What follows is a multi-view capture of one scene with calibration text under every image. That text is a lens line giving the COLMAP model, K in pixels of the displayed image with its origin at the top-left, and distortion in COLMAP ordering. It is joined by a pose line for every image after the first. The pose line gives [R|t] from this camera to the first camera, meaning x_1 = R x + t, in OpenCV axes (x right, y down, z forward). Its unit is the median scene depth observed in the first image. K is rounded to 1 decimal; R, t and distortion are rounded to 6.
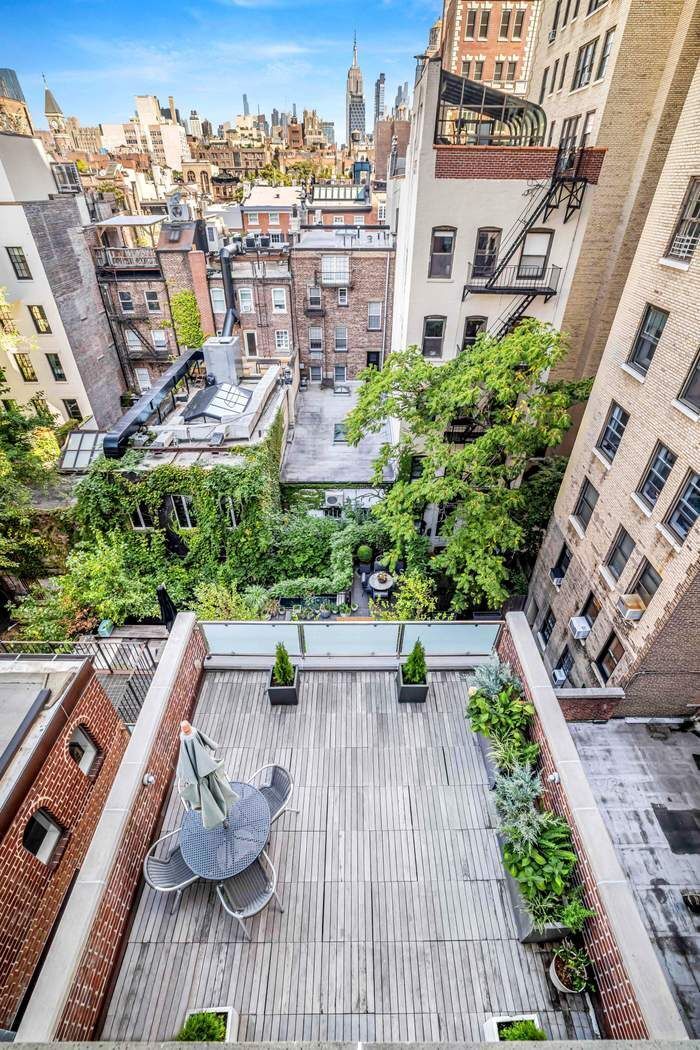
lens RADIAL K [[466.4, 0, 356.8], [0, 466.4, 535.7], [0, 0, 1]] dist [-0.034921, 0.010707]
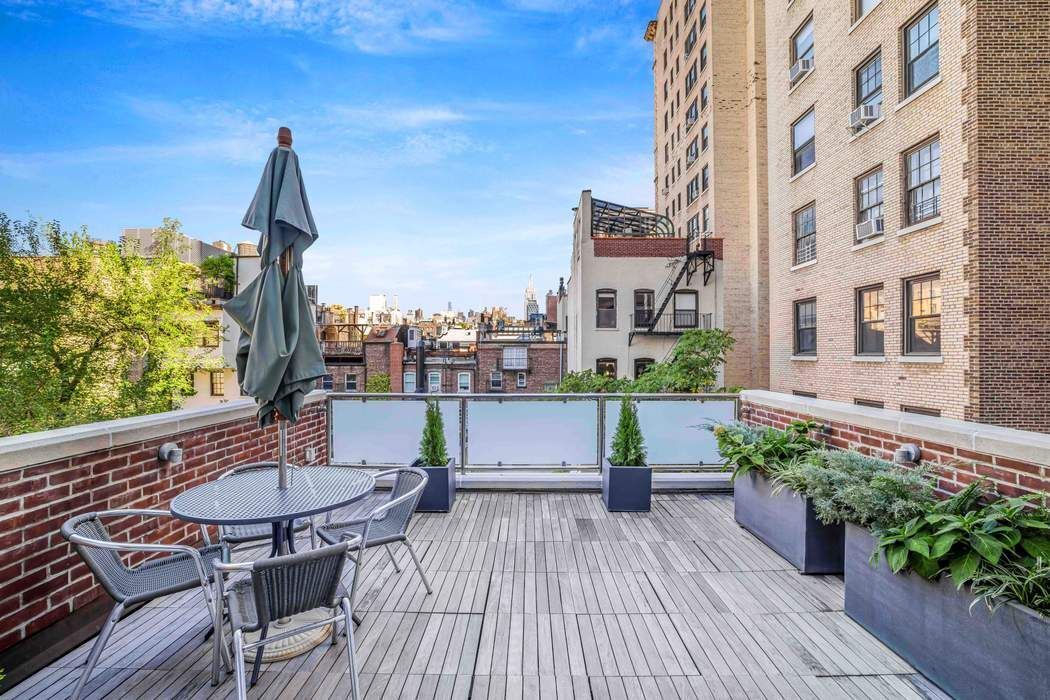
lens RADIAL K [[466.4, 0, 526.9], [0, 466.4, 355.5], [0, 0, 1]] dist [-0.034921, 0.010707]
pose [[0.999915, -0.004238, -0.012307, -0.004222], [-0.004501, 0.774613, -0.632419, 0.200180], [0.012214, 0.632421, 0.774529, 0.127289]]
